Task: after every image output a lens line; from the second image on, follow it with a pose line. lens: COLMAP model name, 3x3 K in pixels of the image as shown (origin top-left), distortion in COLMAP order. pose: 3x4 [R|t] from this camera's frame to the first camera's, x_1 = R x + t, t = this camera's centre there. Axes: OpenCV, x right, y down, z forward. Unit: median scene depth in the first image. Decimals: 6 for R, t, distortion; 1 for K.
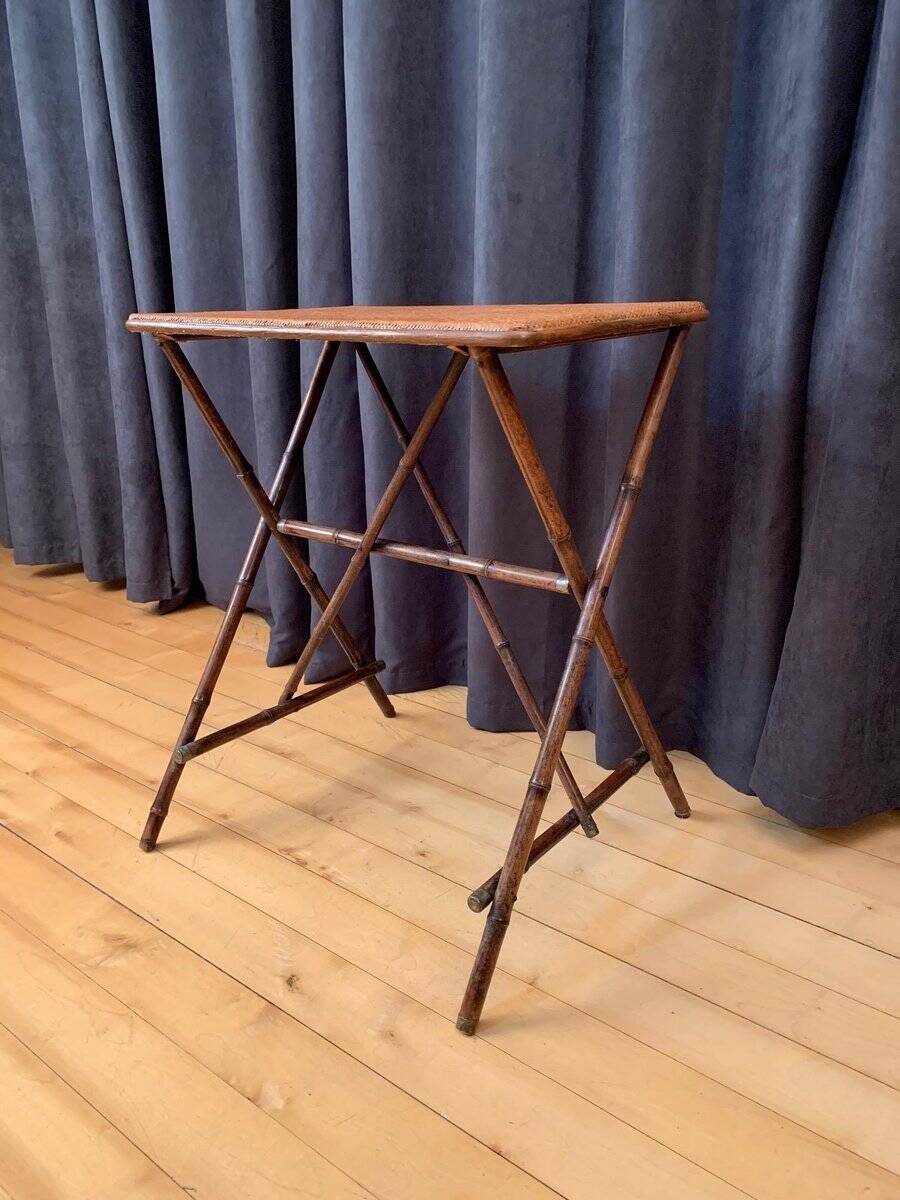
lens RADIAL K [[926.3, 0, 447.3], [0, 926.3, 588.3], [0, 0, 1]] dist [0.033592, -0.027212]
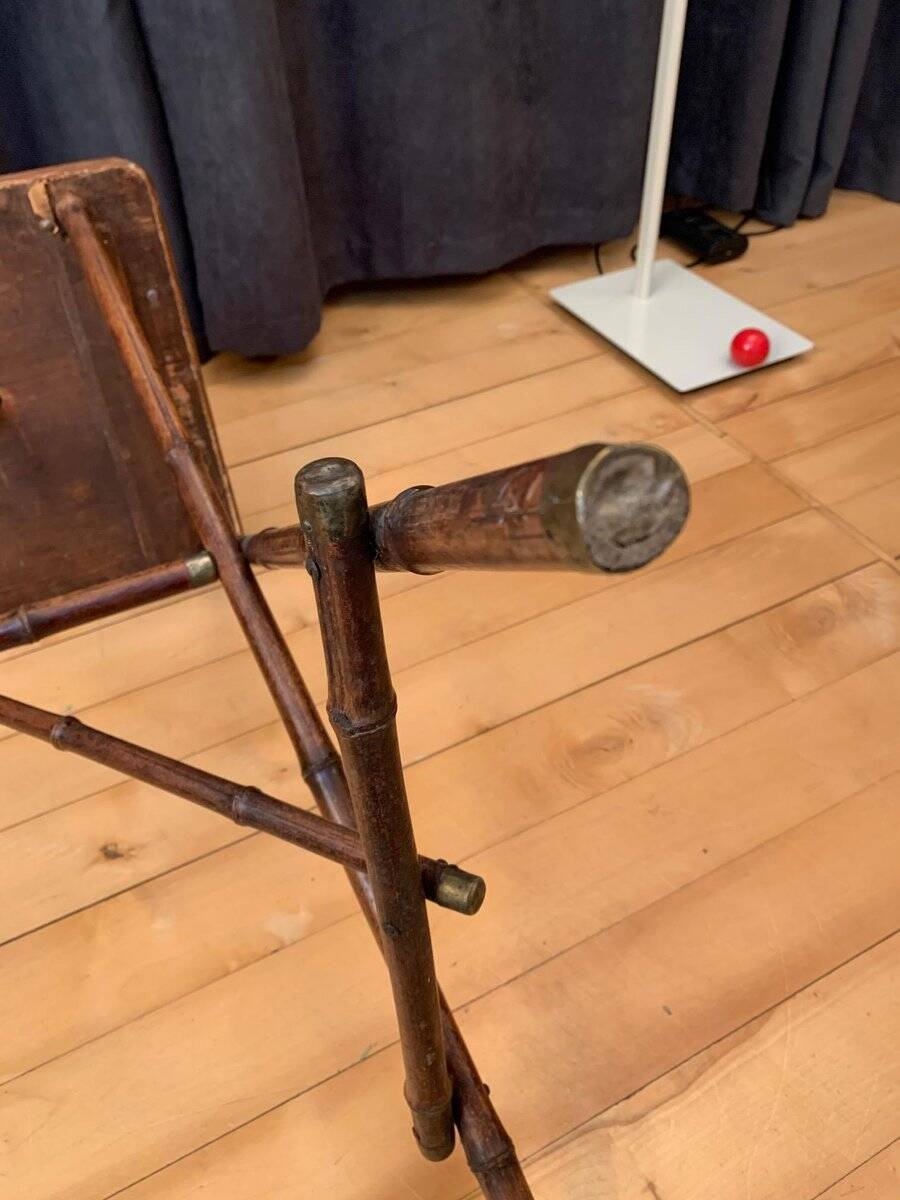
lens RADIAL K [[926.3, 0, 441.4], [0, 926.3, 589.5], [0, 0, 1]] dist [0.033592, -0.027212]
pose [[0.420472, -0.616177, 0.665980, -0.325160], [0.314461, 0.787493, 0.530065, -0.010826], [-0.851068, -0.013452, 0.524883, 0.359812]]
